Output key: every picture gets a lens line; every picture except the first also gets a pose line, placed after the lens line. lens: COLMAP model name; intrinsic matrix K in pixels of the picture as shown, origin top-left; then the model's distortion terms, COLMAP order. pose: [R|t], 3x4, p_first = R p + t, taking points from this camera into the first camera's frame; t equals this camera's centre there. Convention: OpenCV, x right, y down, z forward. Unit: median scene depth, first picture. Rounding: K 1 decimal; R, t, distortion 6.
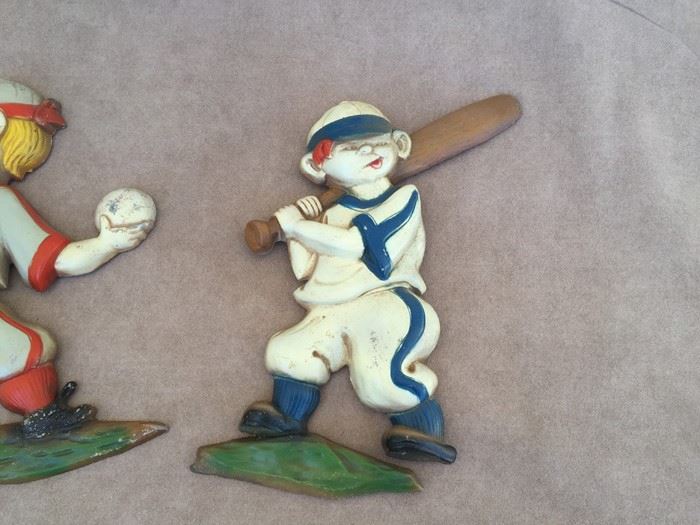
lens RADIAL K [[603.0, 0, 352.4], [0, 603.0, 265.0], [0, 0, 1]] dist [0.083565, -0.134010]
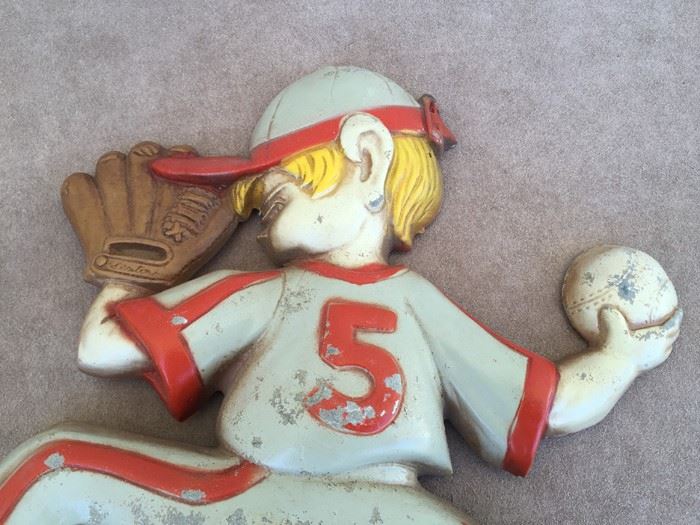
lens RADIAL K [[603.0, 0, 350.4], [0, 603.0, 263.6], [0, 0, 1]] dist [0.083565, -0.134010]
pose [[0.995688, -0.092660, 0.004510, -0.603260], [0.092707, 0.995622, -0.011925, -0.127026], [-0.003385, 0.012292, 0.999919, 0.479238]]
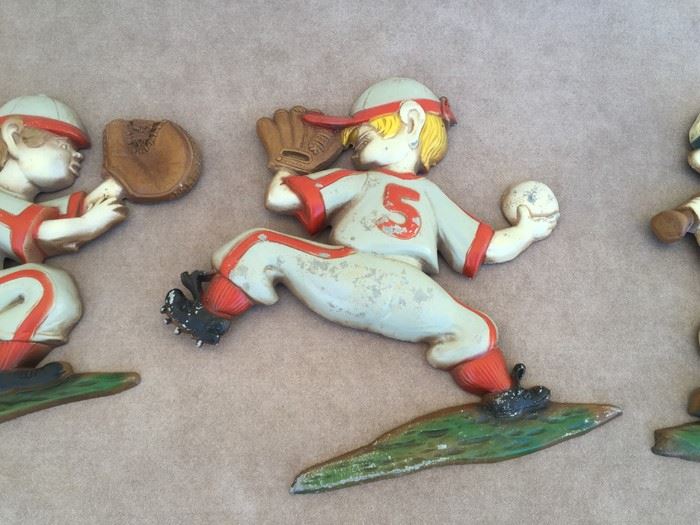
lens RADIAL K [[603.0, 0, 347.6], [0, 603.0, 260.0], [0, 0, 1]] dist [0.083565, -0.134010]
pose [[0.999935, 0.010742, 0.003902, -0.688493], [-0.010516, 0.998490, -0.053921, 0.068211], [-0.004475, 0.053876, 0.998538, -0.025533]]
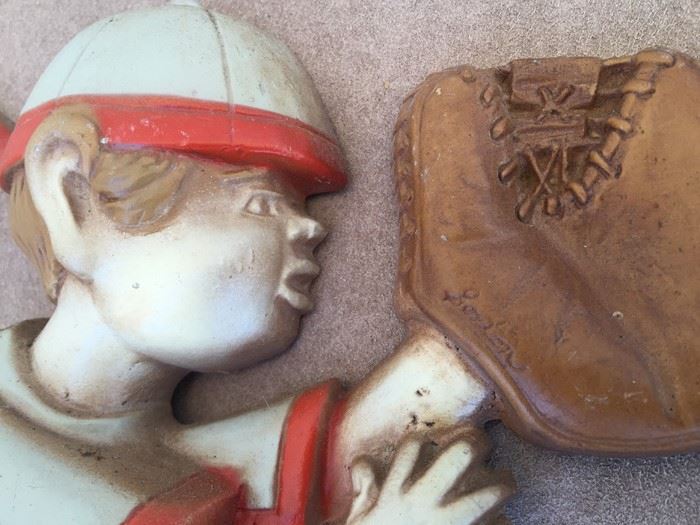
lens RADIAL K [[603.0, 0, 350.4], [0, 603.0, 258.8], [0, 0, 1]] dist [0.083565, -0.134010]
pose [[0.933265, 0.036561, -0.357322, -1.021421], [0.004840, 0.993436, 0.114287, -0.171810], [0.359155, -0.108390, 0.926962, 0.739162]]
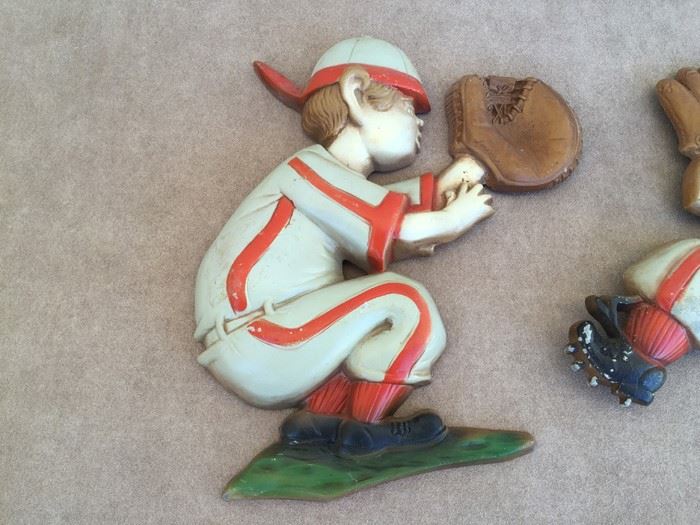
lens RADIAL K [[603.0, 0, 346.0], [0, 603.0, 261.0], [0, 0, 1]] dist [0.083565, -0.134010]
pose [[0.995143, 0.075039, -0.063713, -1.164408], [-0.073986, 0.997083, 0.018722, 0.007735], [0.064932, -0.013918, 0.997793, 0.223663]]
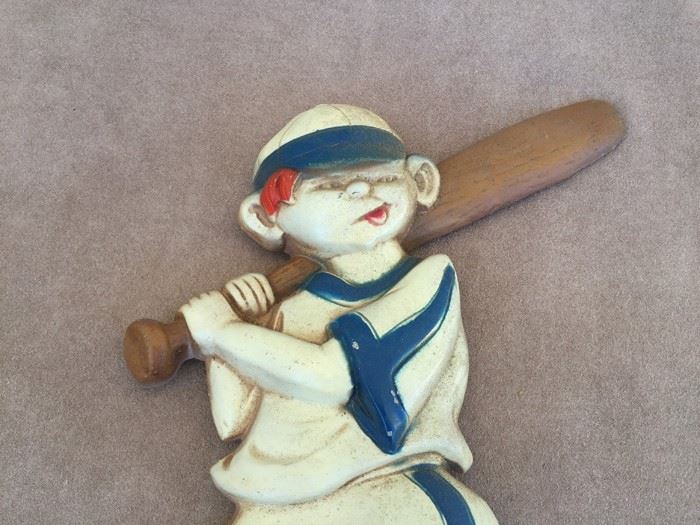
lens RADIAL K [[603.0, 0, 350.1], [0, 603.0, 265.5], [0, 0, 1]] dist [0.083565, -0.134010]
pose [[0.999837, 0.014217, 0.011133, 0.010058], [-0.013547, 0.998217, -0.058139, -0.090791], [-0.011940, 0.057979, 0.998246, 0.462614]]
